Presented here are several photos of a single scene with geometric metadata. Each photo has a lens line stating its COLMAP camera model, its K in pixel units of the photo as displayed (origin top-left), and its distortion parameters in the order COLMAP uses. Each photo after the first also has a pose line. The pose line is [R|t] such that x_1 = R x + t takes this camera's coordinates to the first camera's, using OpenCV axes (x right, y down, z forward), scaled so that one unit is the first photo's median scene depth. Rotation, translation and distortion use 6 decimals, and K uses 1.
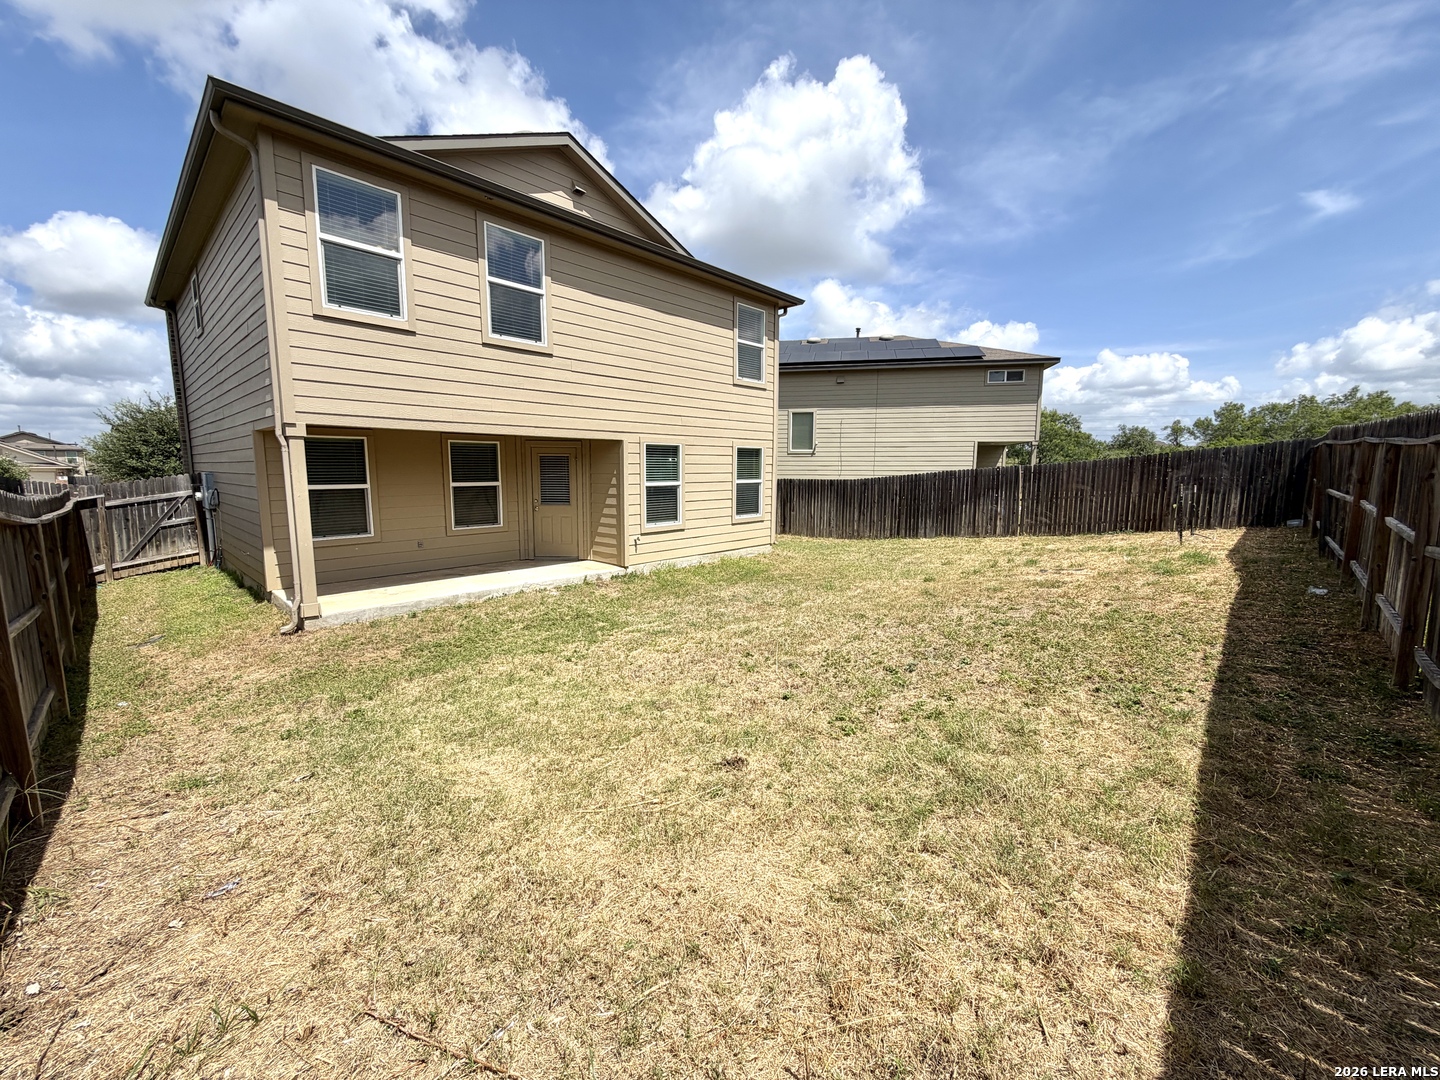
lens RADIAL K [[573.9, 0, 733.5], [0, 573.9, 536.3], [0, 0, 1]] dist [-0.000814, 0.000204]
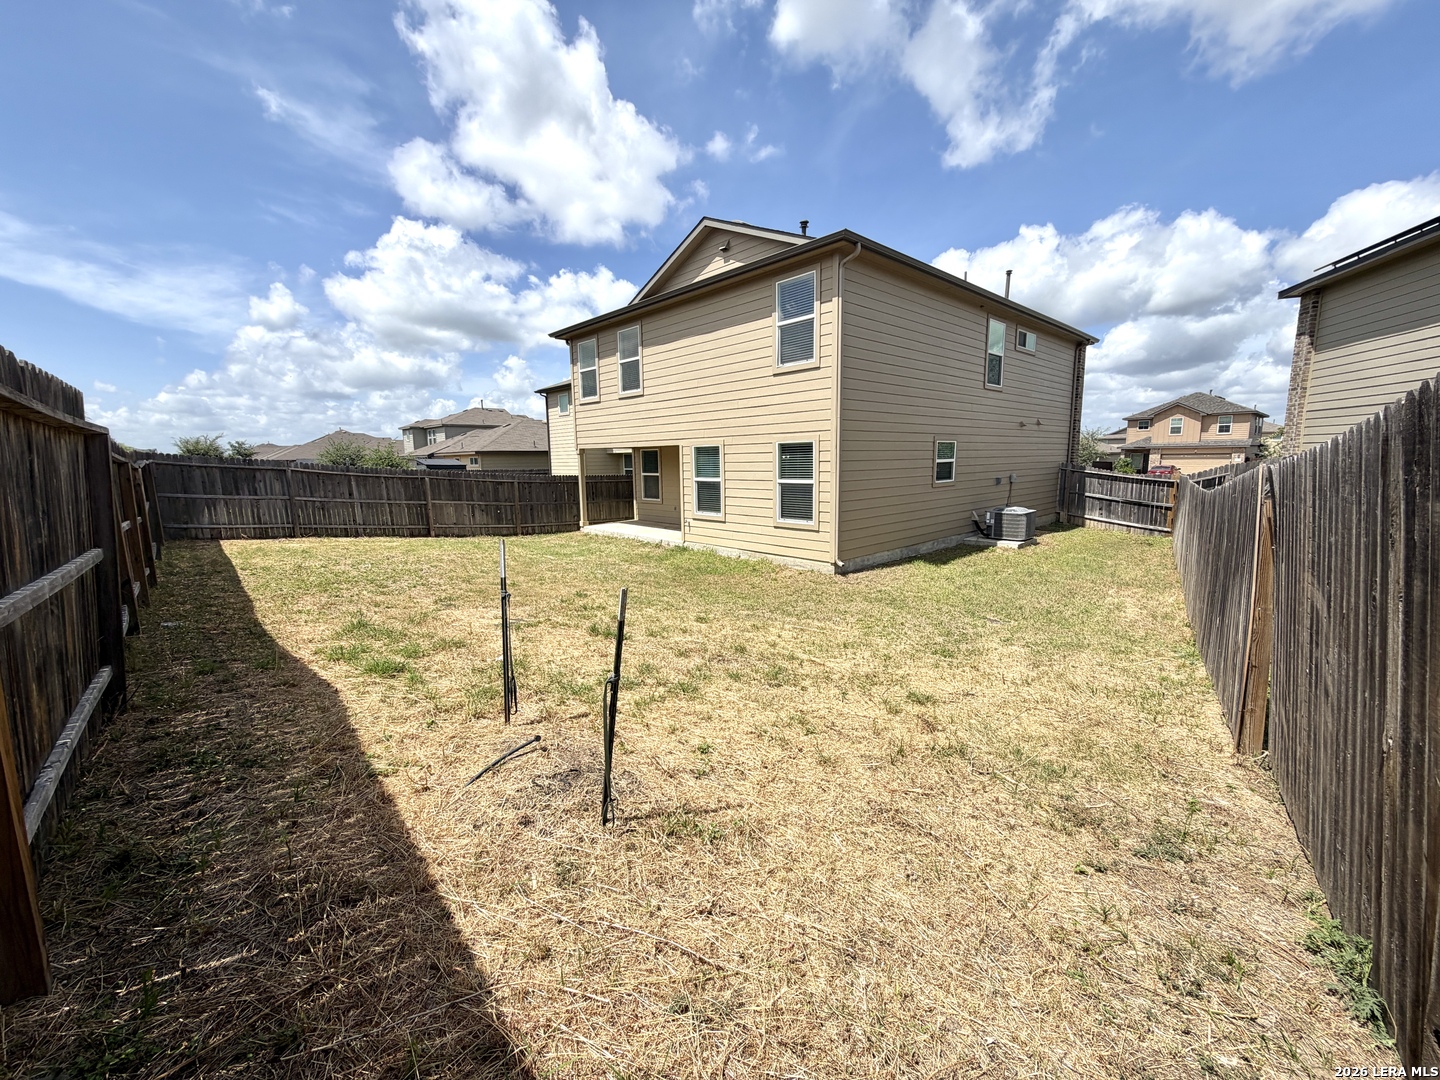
lens RADIAL K [[573.9, 0, 733.1], [0, 573.9, 545.1], [0, 0, 1]] dist [-0.000814, 0.000204]
pose [[-0.074267, 0.130862, -0.988615, 1.061863], [-0.119938, 0.982984, 0.139127, -0.130167], [0.990000, 0.128905, -0.057308, 1.143963]]
